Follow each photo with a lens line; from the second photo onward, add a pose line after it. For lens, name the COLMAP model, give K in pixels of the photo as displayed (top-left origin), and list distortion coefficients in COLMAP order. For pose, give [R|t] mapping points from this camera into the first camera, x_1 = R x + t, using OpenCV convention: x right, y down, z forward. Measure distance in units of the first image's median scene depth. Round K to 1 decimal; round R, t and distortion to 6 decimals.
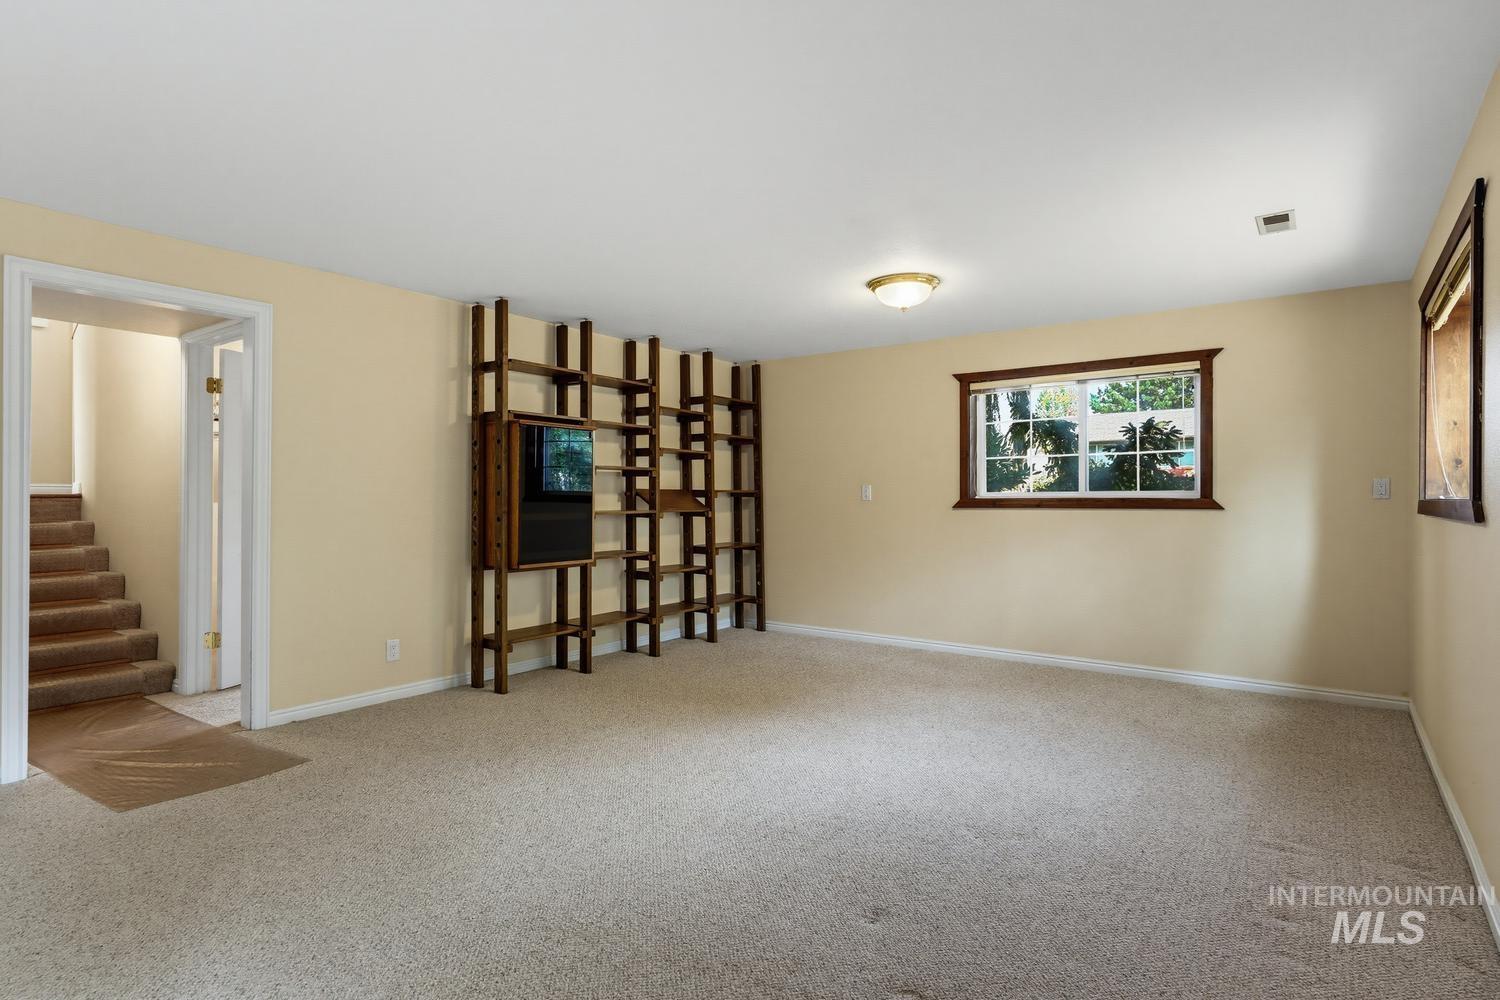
lens RADIAL K [[782.7, 0, 752.4], [0, 782.7, 497.6], [0, 0, 1]] dist [-0.002118, 0.000957]
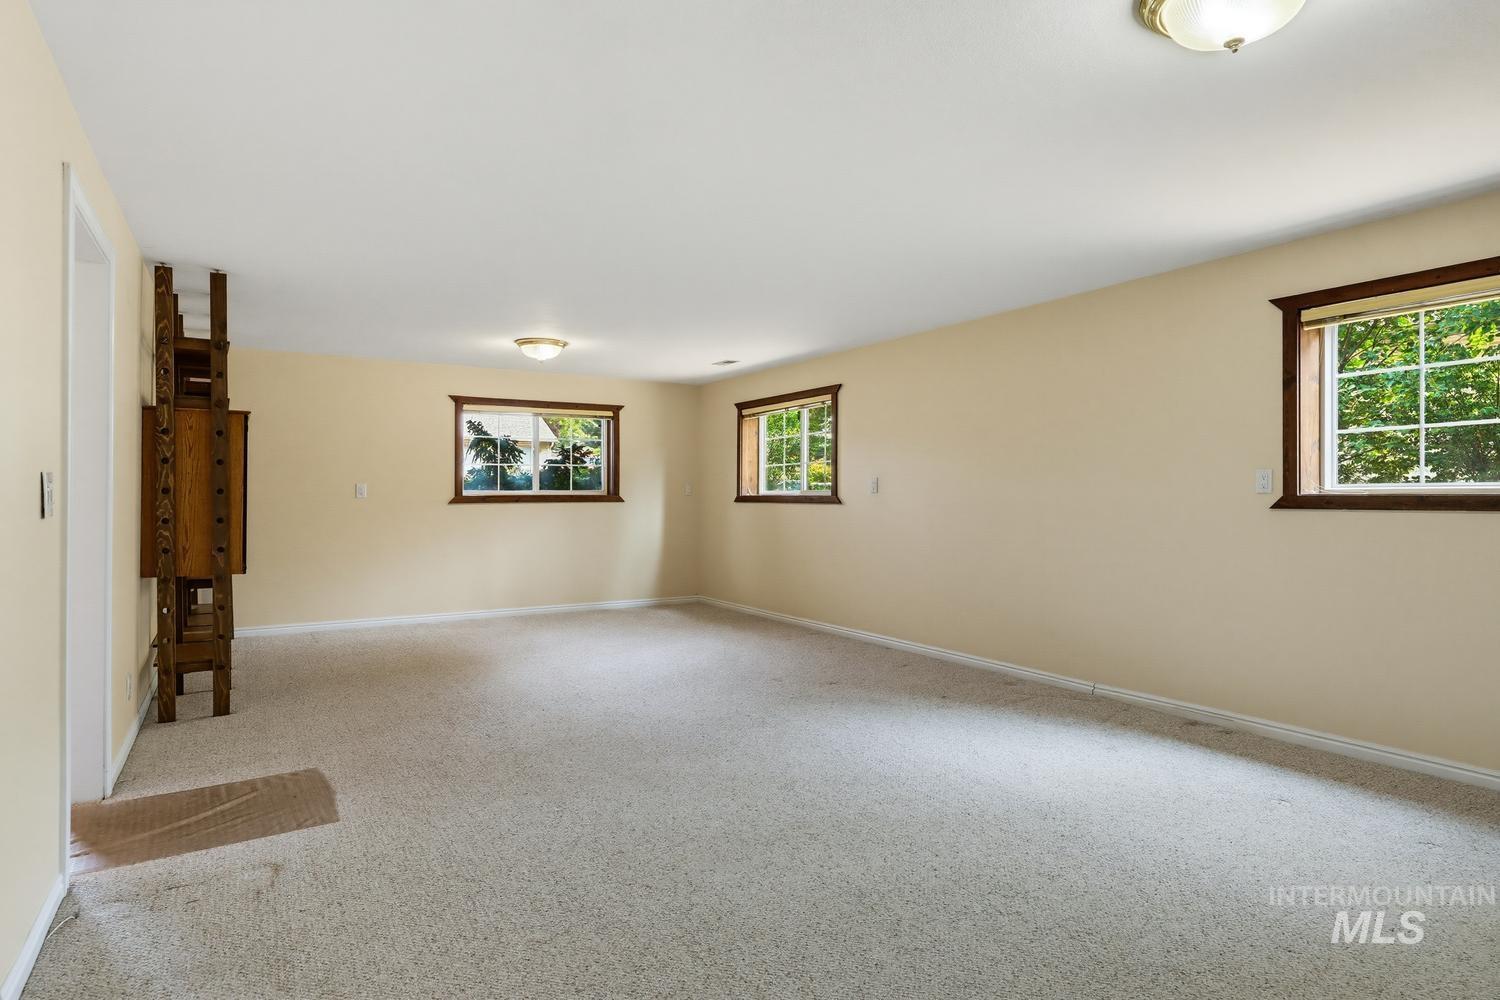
lens RADIAL K [[807.4, 0, 754.6], [0, 807.4, 497.1], [0, 0, 1]] dist [0.000021, -0.001122]
pose [[0.373306, -0.003246, 0.927703, -0.891325], [0.001485, 0.999995, 0.002902, 0.000668], [-0.927707, 0.000294, 0.373309, 0.089360]]
